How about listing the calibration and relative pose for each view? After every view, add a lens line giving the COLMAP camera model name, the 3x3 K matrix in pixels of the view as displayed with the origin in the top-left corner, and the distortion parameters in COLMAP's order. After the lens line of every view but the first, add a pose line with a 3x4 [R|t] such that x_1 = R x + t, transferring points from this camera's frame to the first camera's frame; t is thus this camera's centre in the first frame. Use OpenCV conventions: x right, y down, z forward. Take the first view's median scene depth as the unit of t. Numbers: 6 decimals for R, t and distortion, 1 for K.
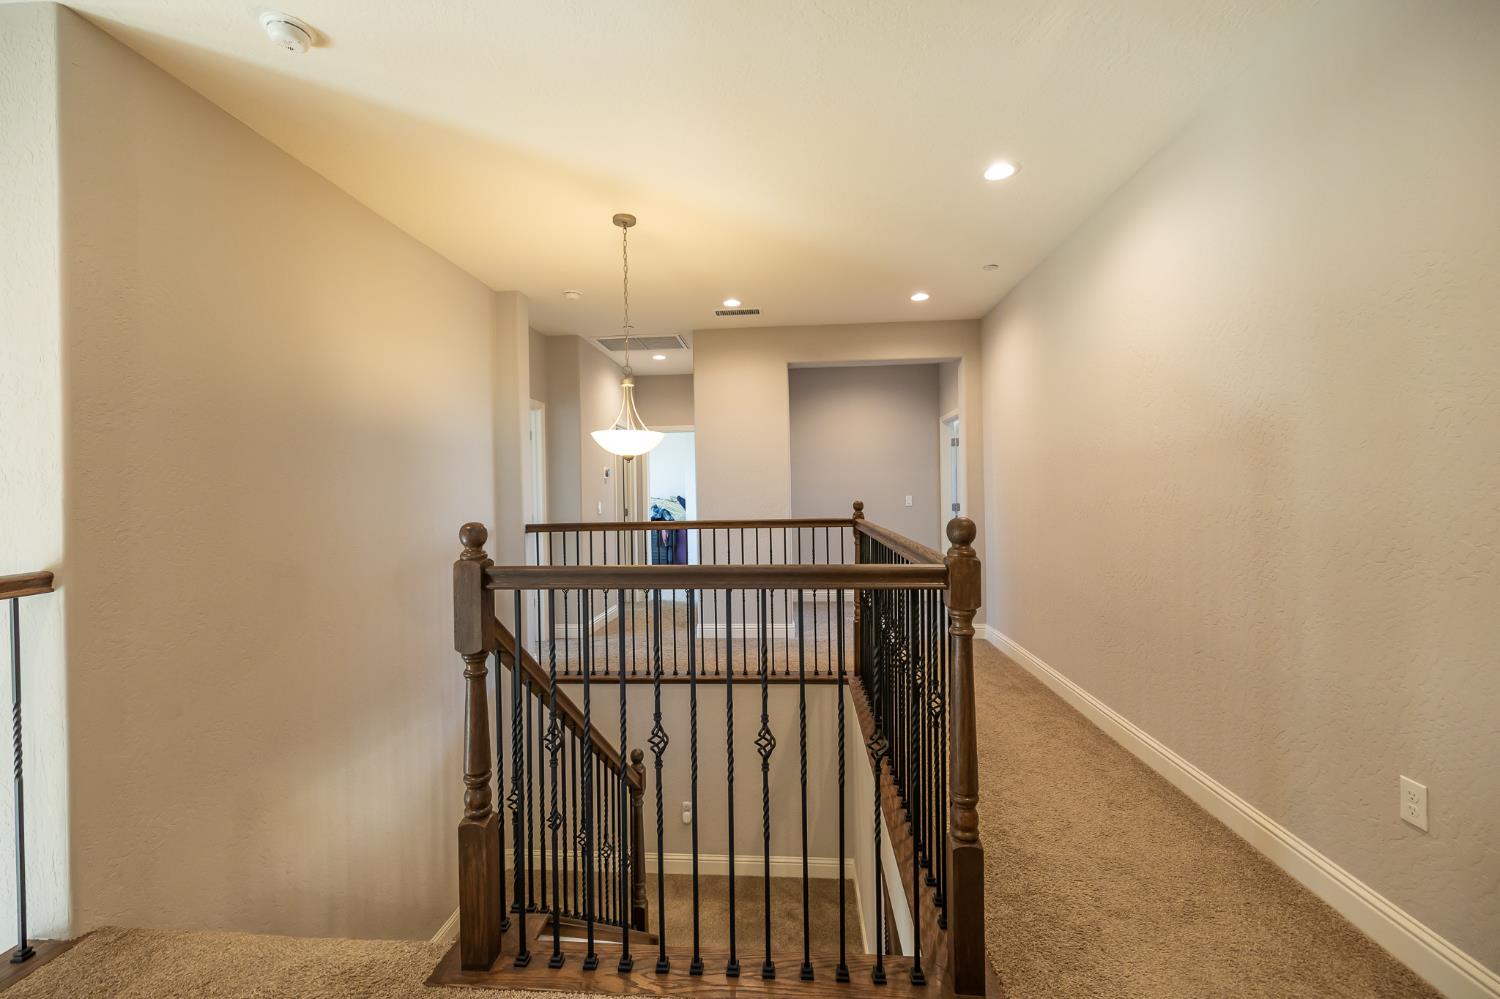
lens RADIAL K [[629.7, 0, 750.4], [0, 629.7, 496.6], [0, 0, 1]] dist [-0.003523, 0.001180]
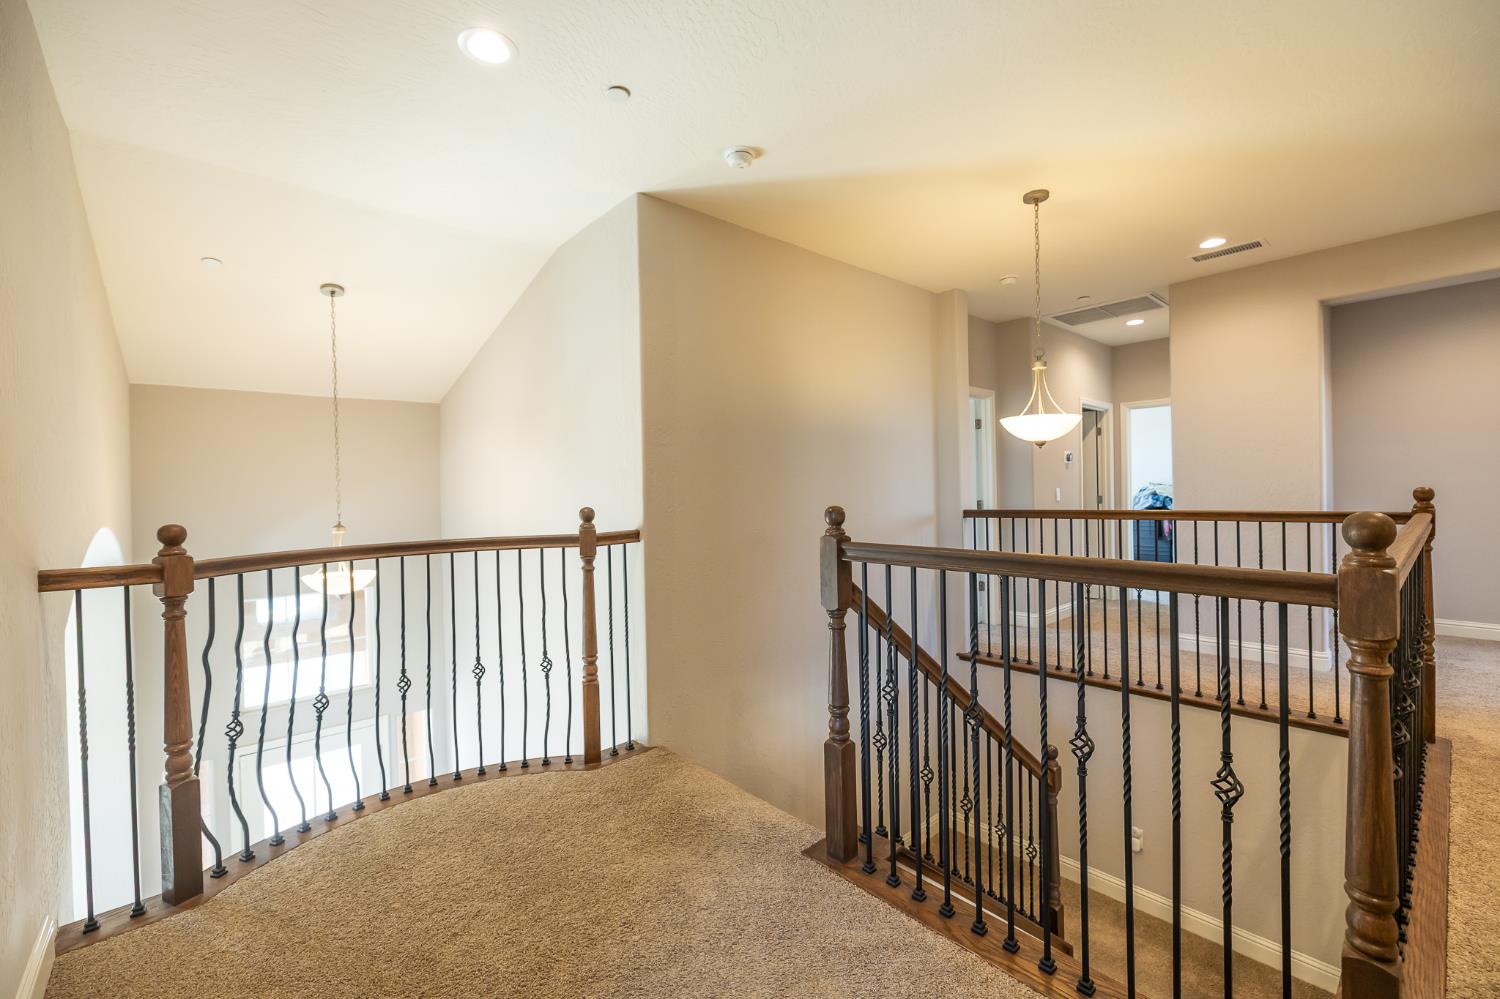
lens RADIAL K [[629.7, 0, 743.3], [0, 629.7, 497.0], [0, 0, 1]] dist [-0.003523, 0.001180]
pose [[0.711747, 0.010321, -0.702361, 0.152213], [0.006295, 0.999758, 0.021070, -0.002067], [0.702408, -0.019418, 0.711509, -0.009070]]
